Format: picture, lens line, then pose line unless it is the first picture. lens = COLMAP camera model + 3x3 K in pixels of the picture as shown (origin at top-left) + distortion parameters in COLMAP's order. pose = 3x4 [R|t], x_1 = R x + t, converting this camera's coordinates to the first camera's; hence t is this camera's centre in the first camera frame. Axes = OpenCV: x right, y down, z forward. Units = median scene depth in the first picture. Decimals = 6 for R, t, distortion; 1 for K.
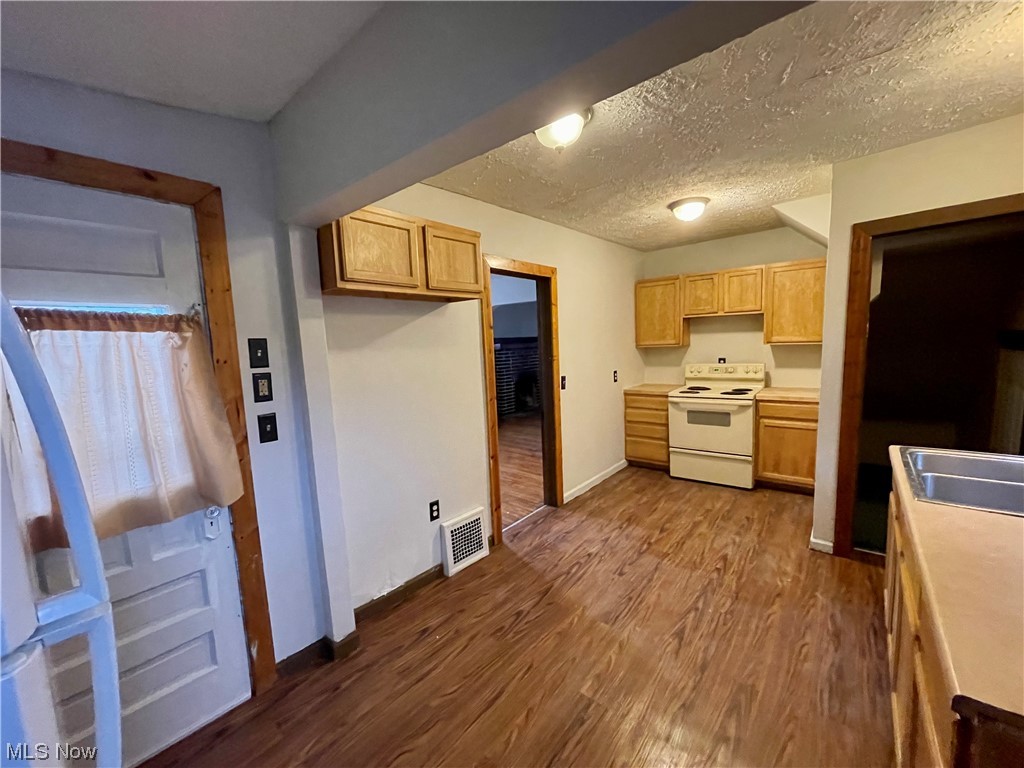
lens RADIAL K [[408.5, 0, 504.8], [0, 408.5, 387.4], [0, 0, 1]] dist [0.000625, 0.000089]
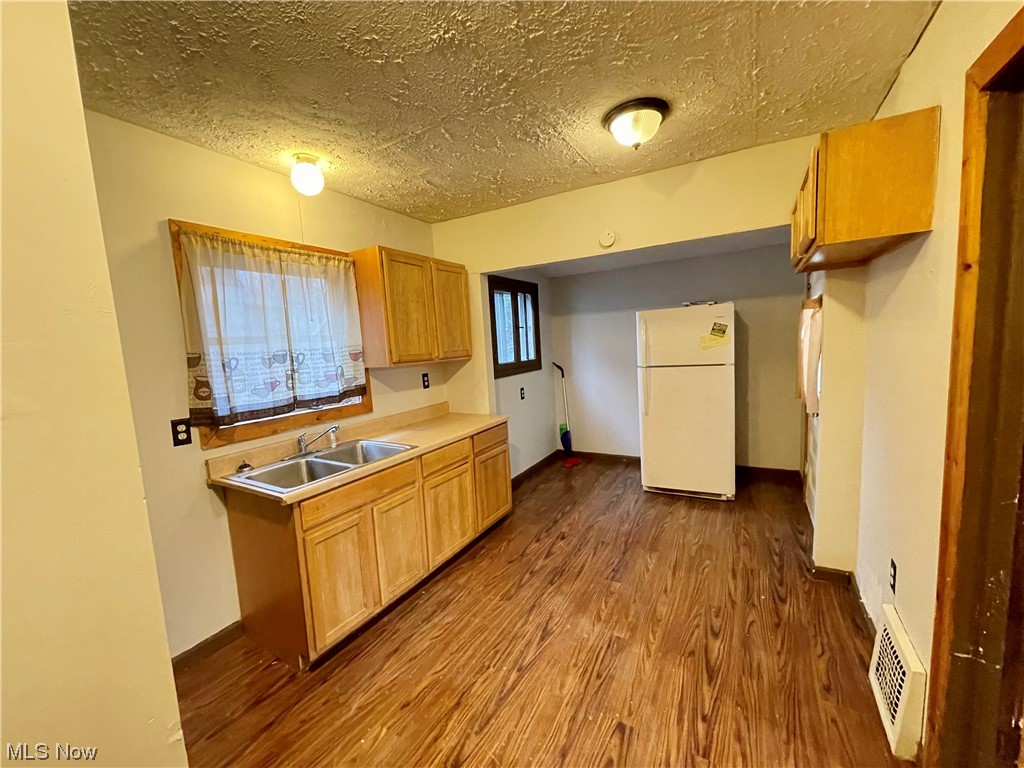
lens RADIAL K [[408.5, 0, 514.3], [0, 408.5, 385.6], [0, 0, 1]] dist [0.000625, 0.000089]
pose [[-0.976225, 0.116001, -0.183106, 0.583814], [0.073363, 0.971716, 0.224468, -0.206622], [0.203965, 0.205698, -0.957124, 1.724994]]
